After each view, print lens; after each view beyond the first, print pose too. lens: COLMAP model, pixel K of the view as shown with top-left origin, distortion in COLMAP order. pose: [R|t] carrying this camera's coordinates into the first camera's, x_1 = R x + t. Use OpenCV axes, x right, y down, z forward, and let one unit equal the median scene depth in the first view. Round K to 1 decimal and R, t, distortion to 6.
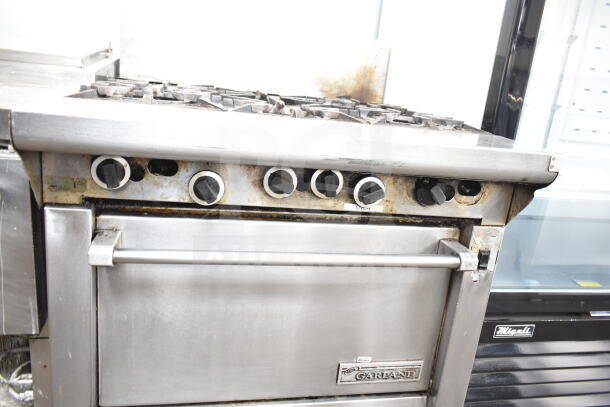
lens RADIAL K [[474.3, 0, 305.4], [0, 474.3, 202.8], [0, 0, 1]] dist [-0.036008, -0.000691]
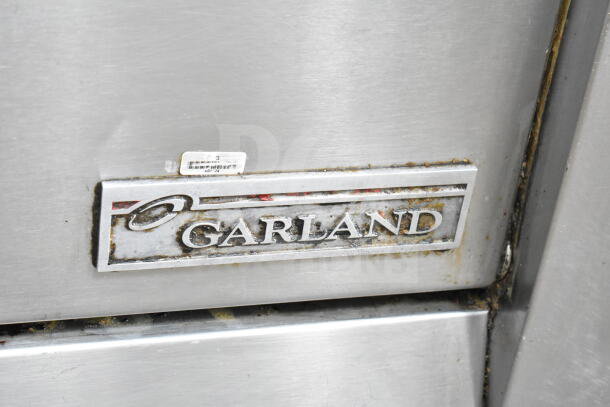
lens RADIAL K [[1426.7, 0, 305.5], [0, 1426.7, 203.5], [0, 0, 1]] dist [-0.042735, 0.000000]
pose [[0.996194, -0.025374, 0.083390, 0.110653], [-0.001462, 0.951693, 0.307048, 0.142520], [-0.087153, -0.306001, 0.948034, 0.350163]]
